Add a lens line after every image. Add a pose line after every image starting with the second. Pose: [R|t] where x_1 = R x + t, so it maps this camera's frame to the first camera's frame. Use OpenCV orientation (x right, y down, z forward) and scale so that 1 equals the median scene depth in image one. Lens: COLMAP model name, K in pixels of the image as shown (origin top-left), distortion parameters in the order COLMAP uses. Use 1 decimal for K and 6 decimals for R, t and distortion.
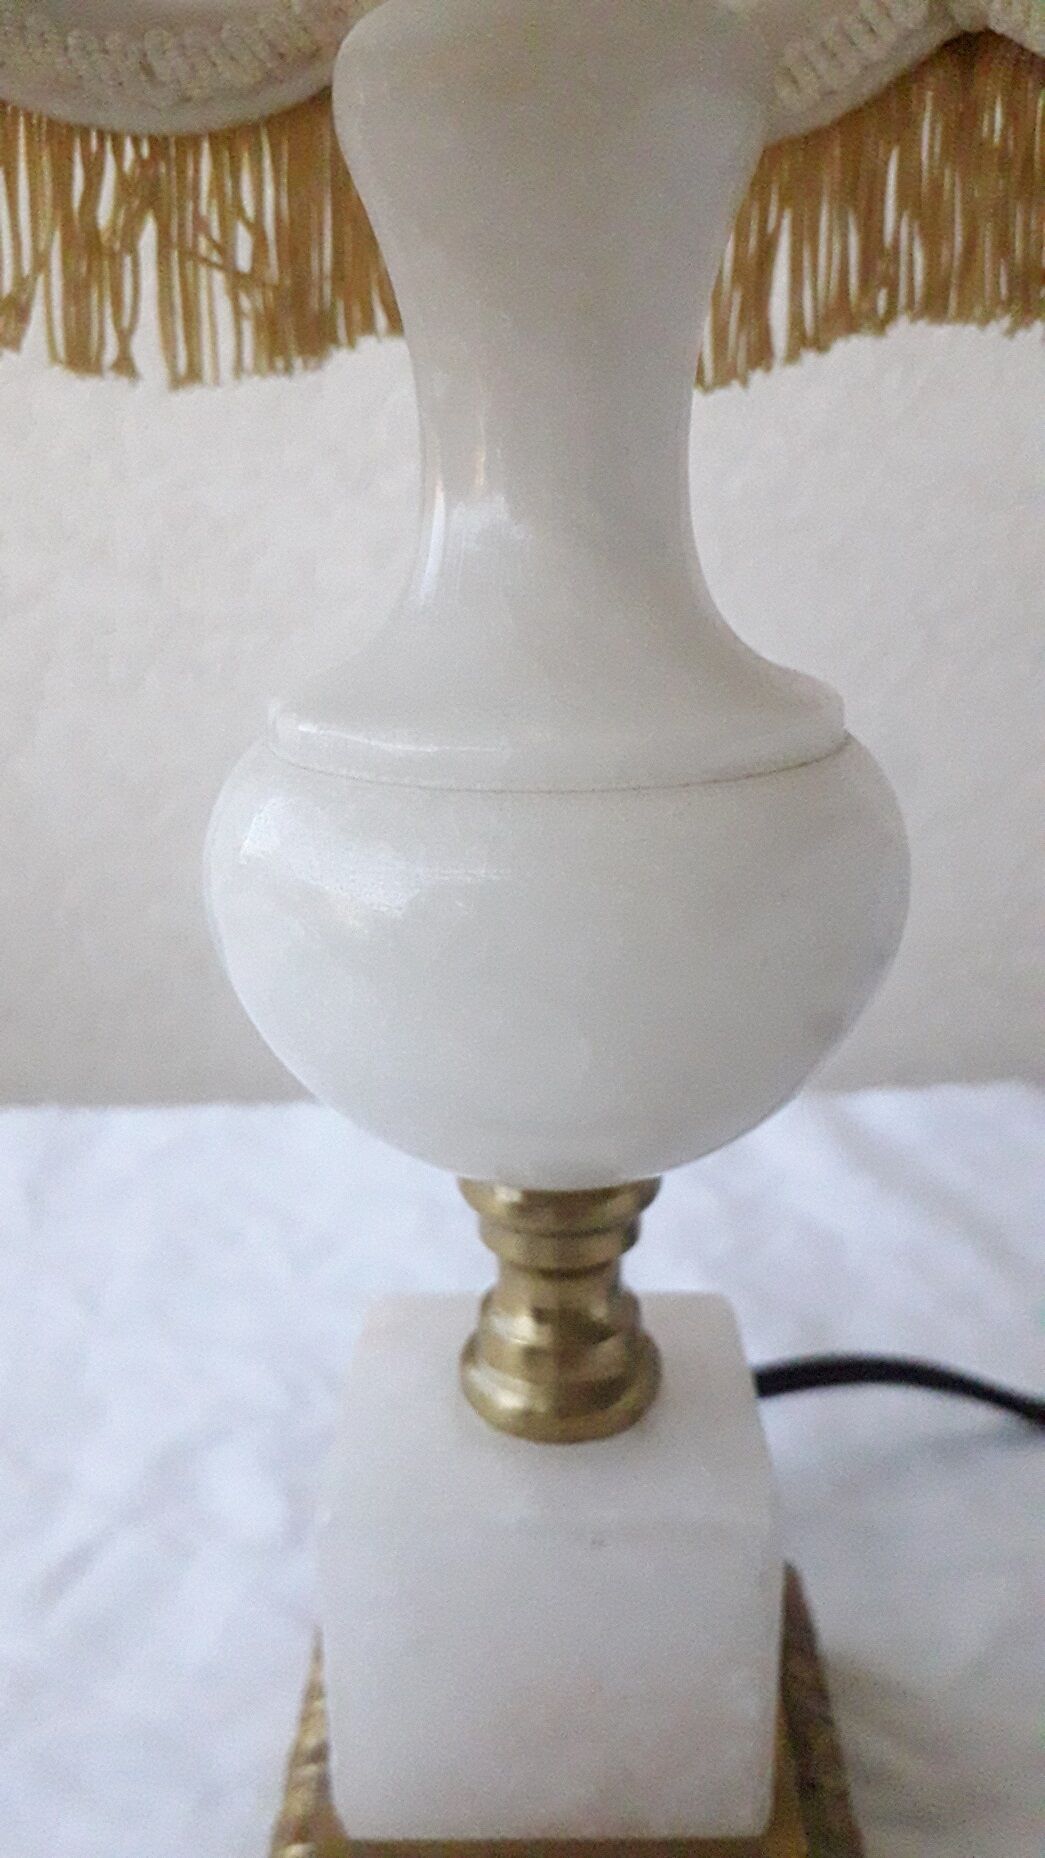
lens RADIAL K [[1569.3, 0, 522.5], [0, 1569.3, 929.0], [0, 0, 1]] dist [0.075003, -0.257093]
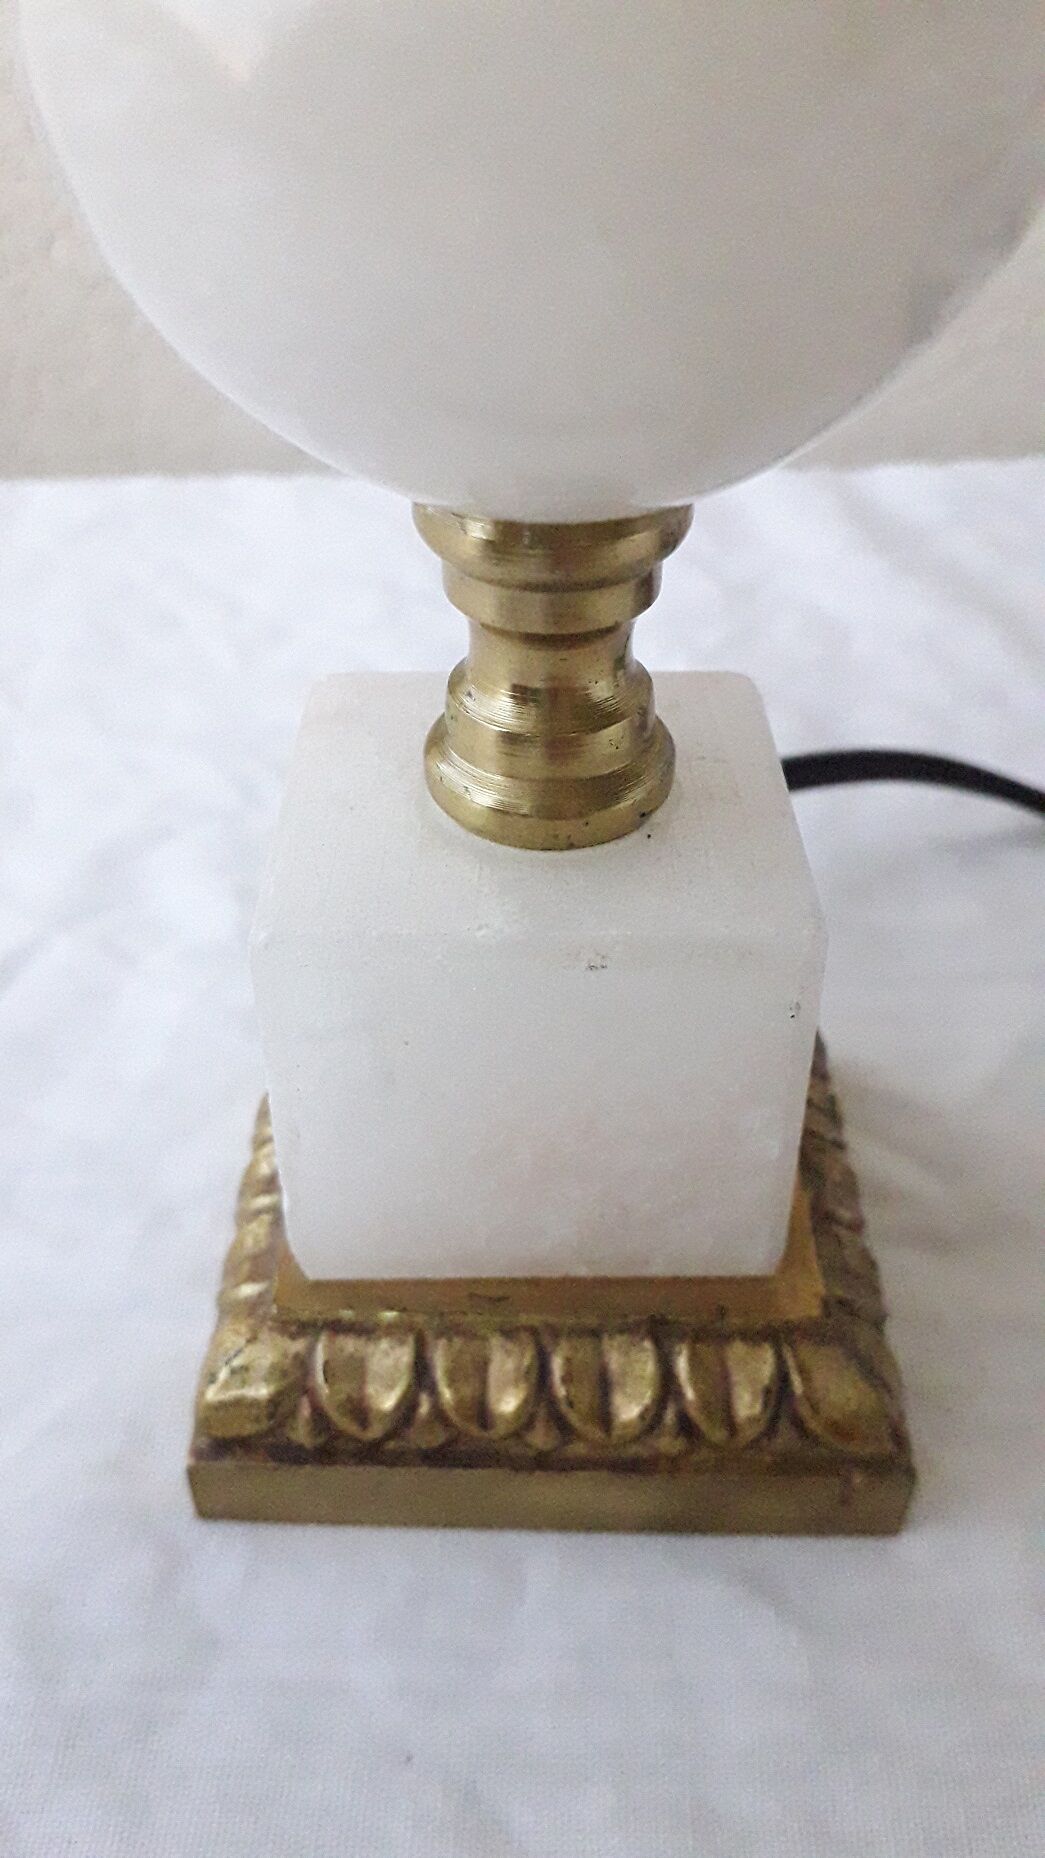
lens RADIAL K [[1569.3, 0, 522.5], [0, 1569.3, 929.0], [0, 0, 1]] dist [0.075003, -0.257093]
pose [[0.999853, -0.001122, 0.017111, -0.003356], [-0.005221, 0.930567, 0.366083, 0.062942], [-0.016334, -0.366119, 0.930425, 0.215069]]
